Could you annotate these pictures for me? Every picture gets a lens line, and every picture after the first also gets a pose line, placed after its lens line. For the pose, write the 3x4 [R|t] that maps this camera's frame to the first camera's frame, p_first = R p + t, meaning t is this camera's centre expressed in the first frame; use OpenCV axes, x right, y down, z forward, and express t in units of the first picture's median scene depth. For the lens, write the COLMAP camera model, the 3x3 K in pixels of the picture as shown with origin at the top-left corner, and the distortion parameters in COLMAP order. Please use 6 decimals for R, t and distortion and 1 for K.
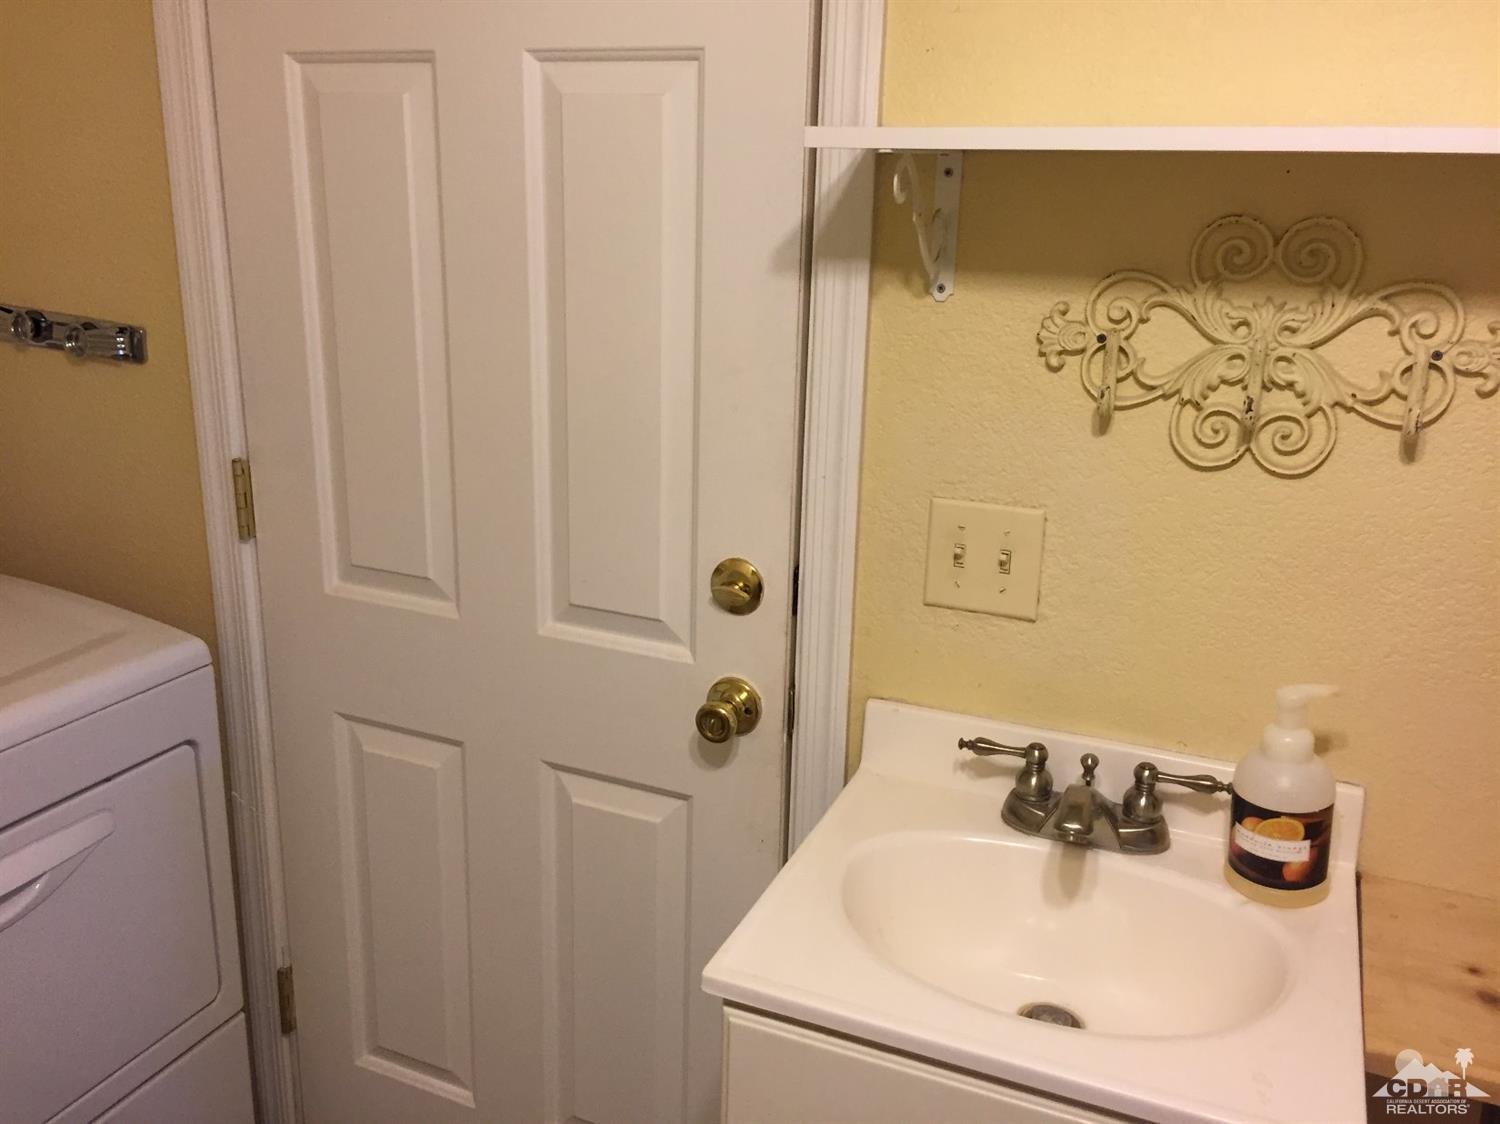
lens RADIAL K [[1303.0, 0, 743.2], [0, 1303.0, 563.6], [0, 0, 1]] dist [0.061198, -0.052315]
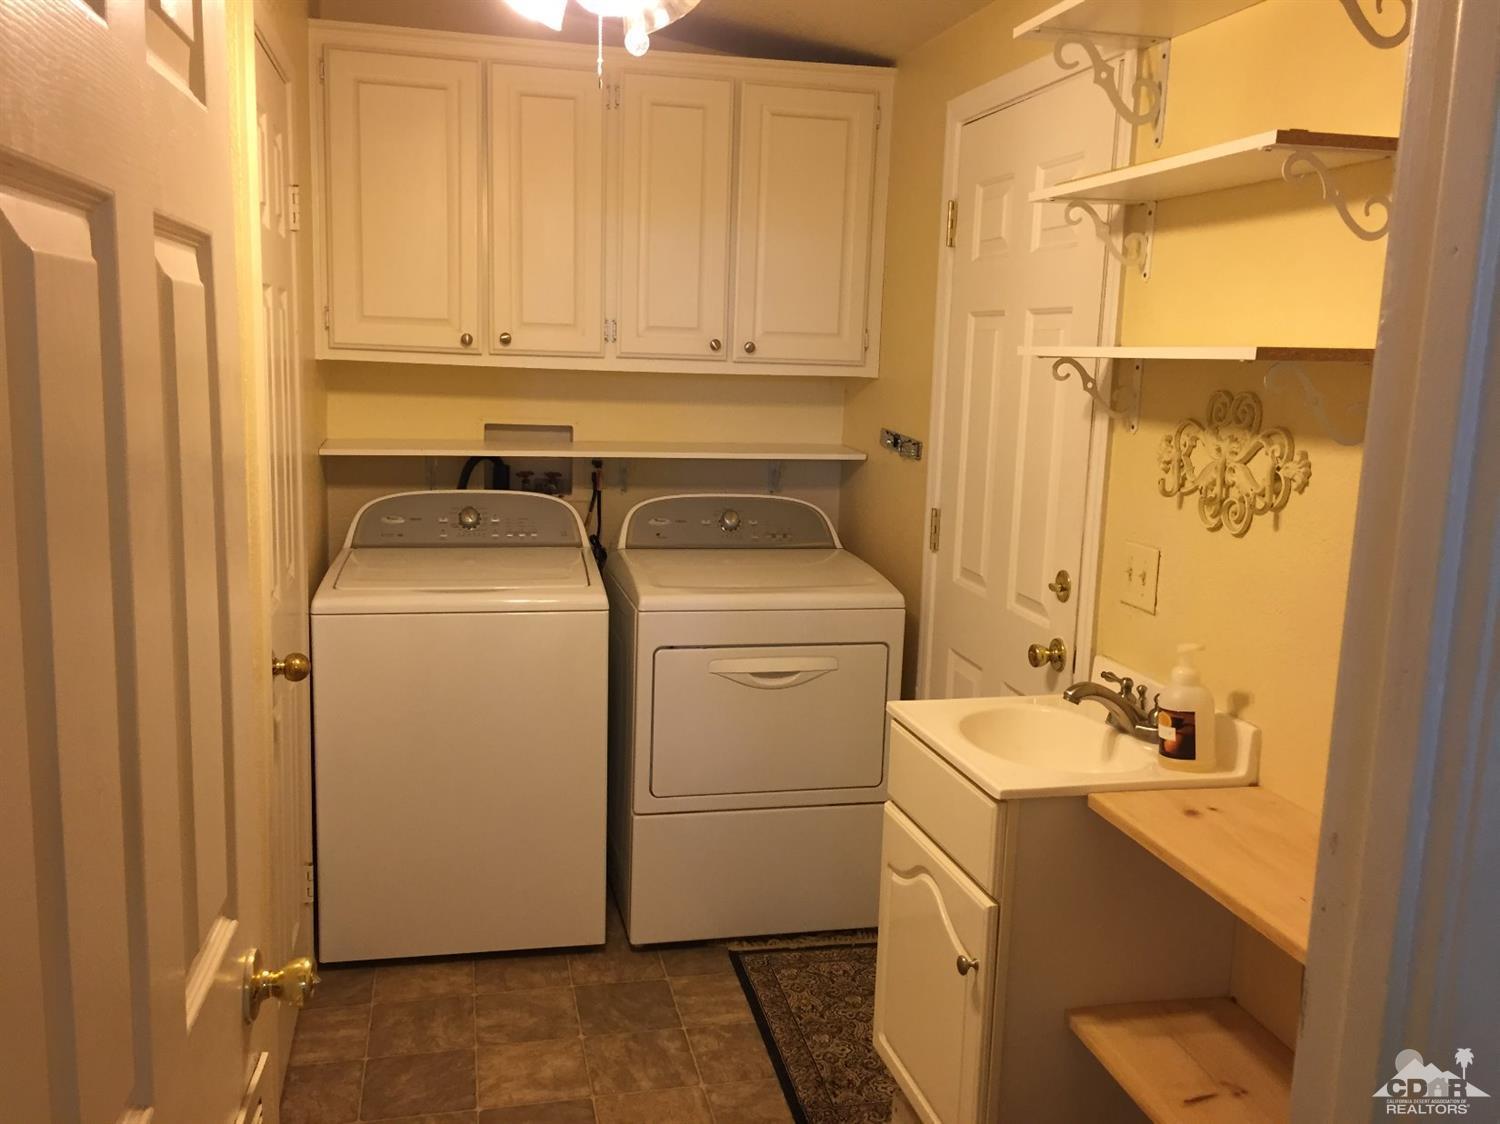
lens RADIAL K [[1303.0, 0, 754.7], [0, 1303.0, 557.9], [0, 0, 1]] dist [0.061198, -0.052315]
pose [[0.607437, 0.129884, -0.783677, 1.303246], [-0.257810, 0.965374, -0.039834, 0.184198], [0.751368, 0.226236, 0.619890, -0.527245]]
